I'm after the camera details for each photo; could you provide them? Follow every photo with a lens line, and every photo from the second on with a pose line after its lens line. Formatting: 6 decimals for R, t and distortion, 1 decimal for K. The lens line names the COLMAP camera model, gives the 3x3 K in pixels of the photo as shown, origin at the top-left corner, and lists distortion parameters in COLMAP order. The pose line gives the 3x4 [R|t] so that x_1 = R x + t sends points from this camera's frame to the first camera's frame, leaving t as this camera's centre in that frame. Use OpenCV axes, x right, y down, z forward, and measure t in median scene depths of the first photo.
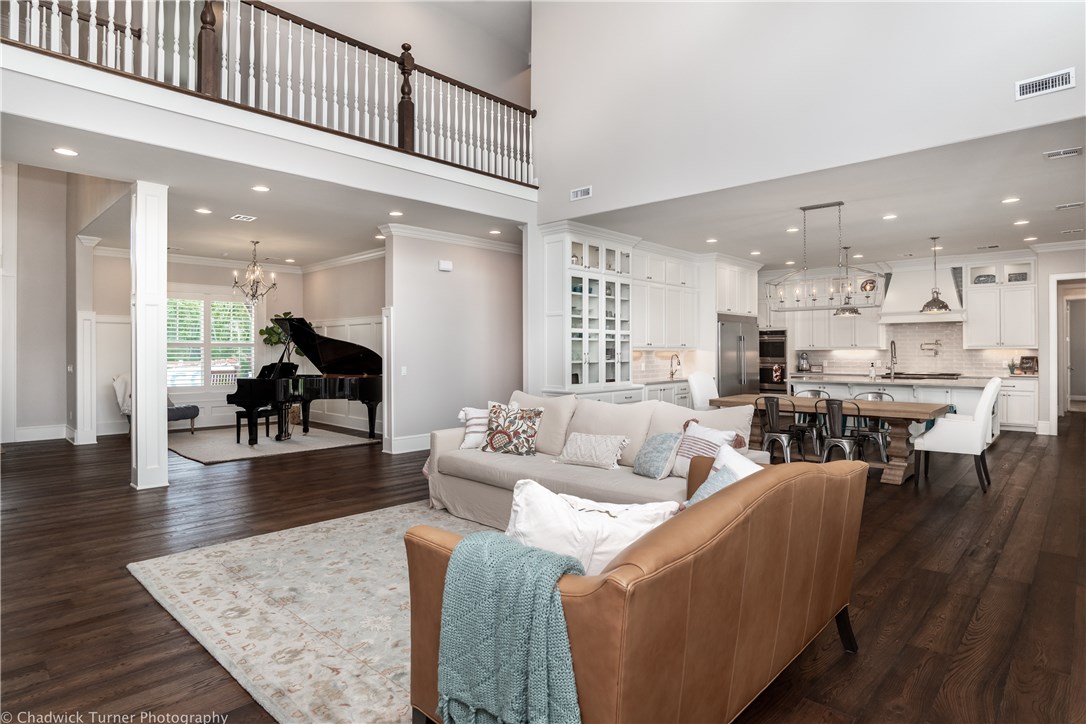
lens RADIAL K [[582.9, 0, 543.0], [0, 582.9, 362.0], [0, 0, 1]] dist [-0.032302, 0.001070]
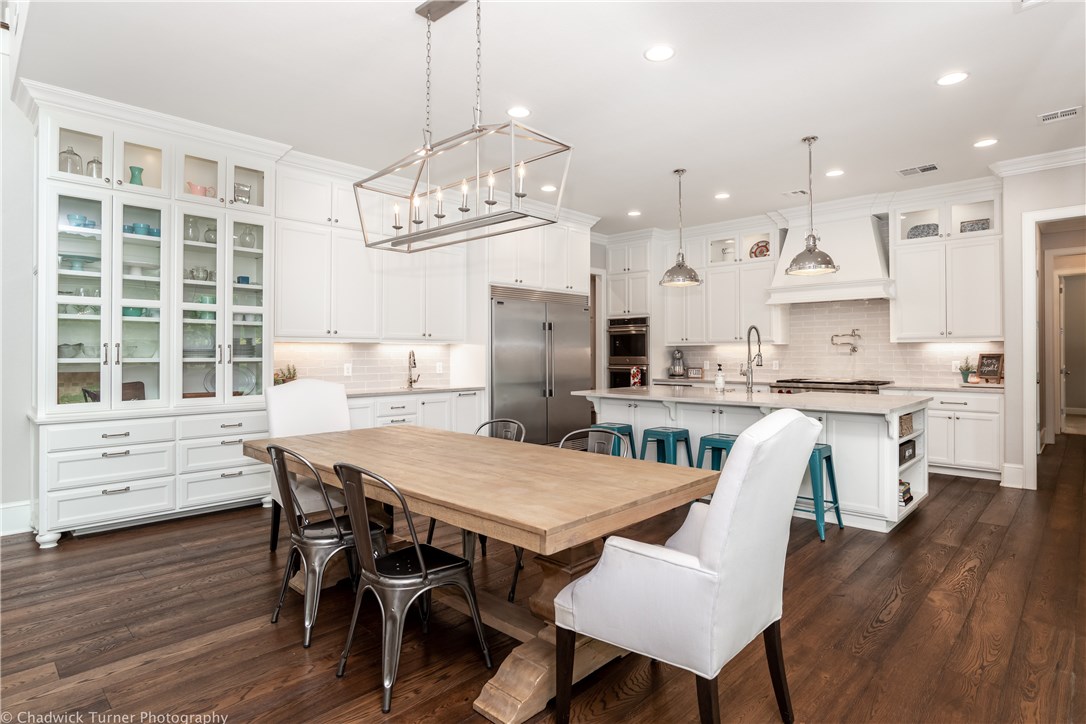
lens RADIAL K [[570.8, 0, 553.7], [0, 570.8, 362.9], [0, 0, 1]] dist [-0.023553, 0.000584]
pose [[0.999997, 0.001324, 0.001994, 0.370495], [-0.001320, 0.999997, -0.001879, 0.001462], [-0.001997, 0.001876, 0.999996, 0.385693]]
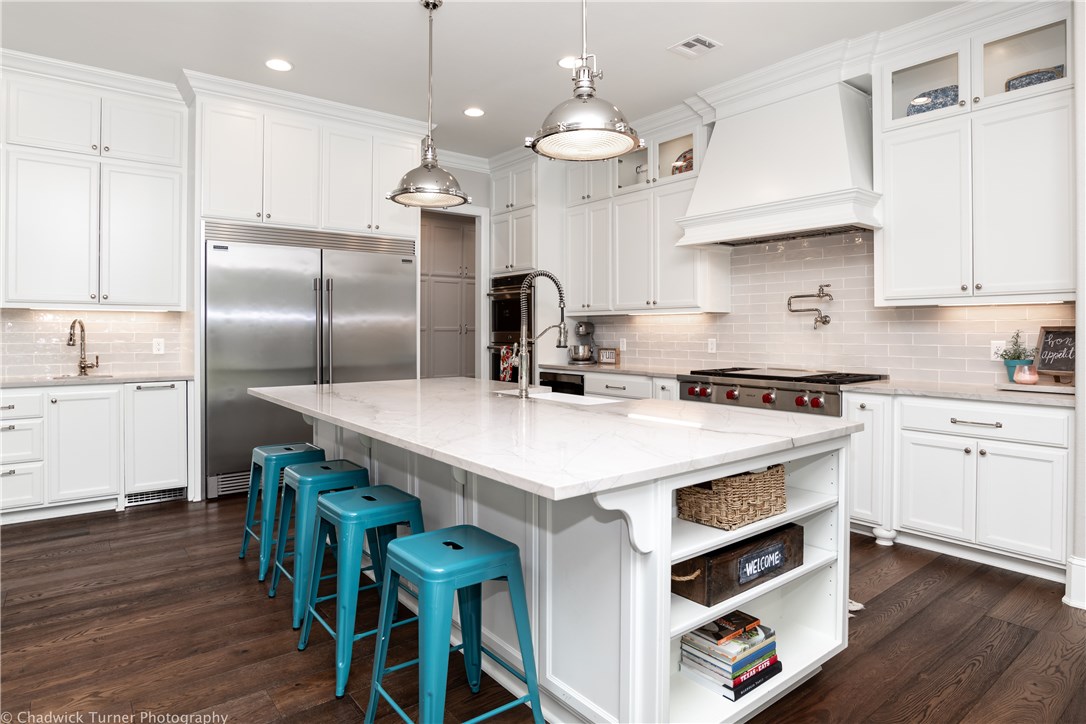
lens RADIAL K [[619.9, 0, 525.5], [0, 619.9, 341.0], [0, 0, 1]] dist [-0.023390, -0.000149]
pose [[0.987549, 0.007046, -0.157151, 0.598843], [-0.007051, 0.999975, 0.000528, -0.000277], [0.157151, 0.000586, 0.987574, 0.610442]]
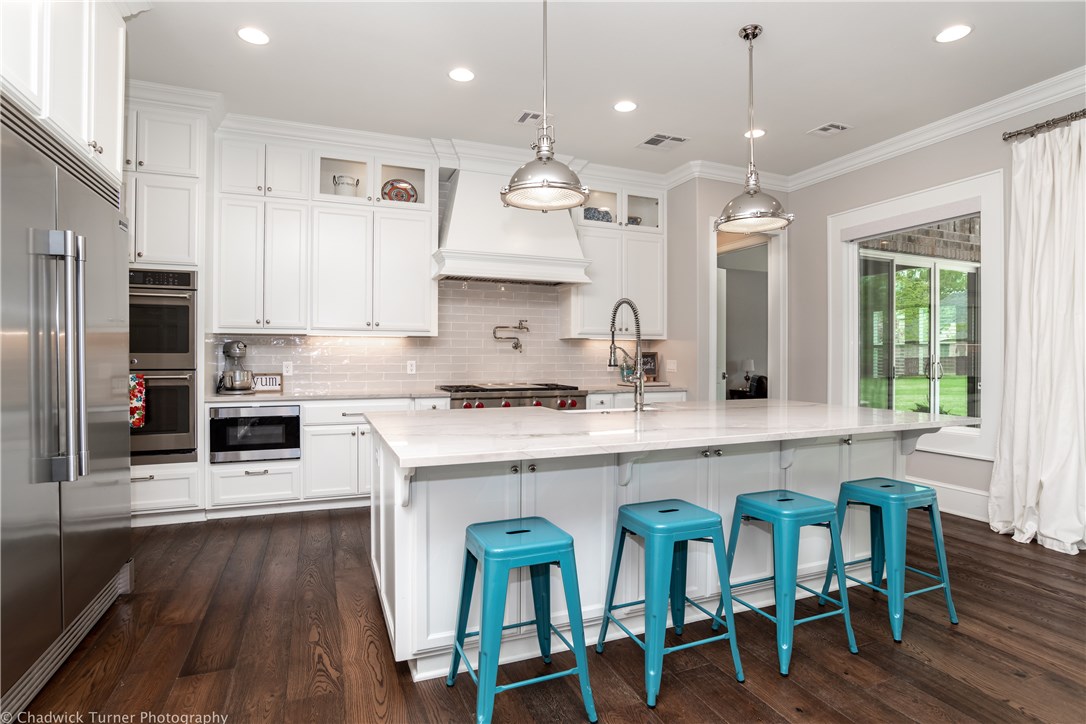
lens RADIAL K [[570.8, 0, 553.7], [0, 570.8, 362.9], [0, 0, 1]] dist [-0.023553, 0.000584]
pose [[0.406204, -0.003063, 0.913777, 0.247607], [0.011346, 0.999934, -0.001692, 0.001268], [-0.913712, 0.011055, 0.406212, 0.823301]]
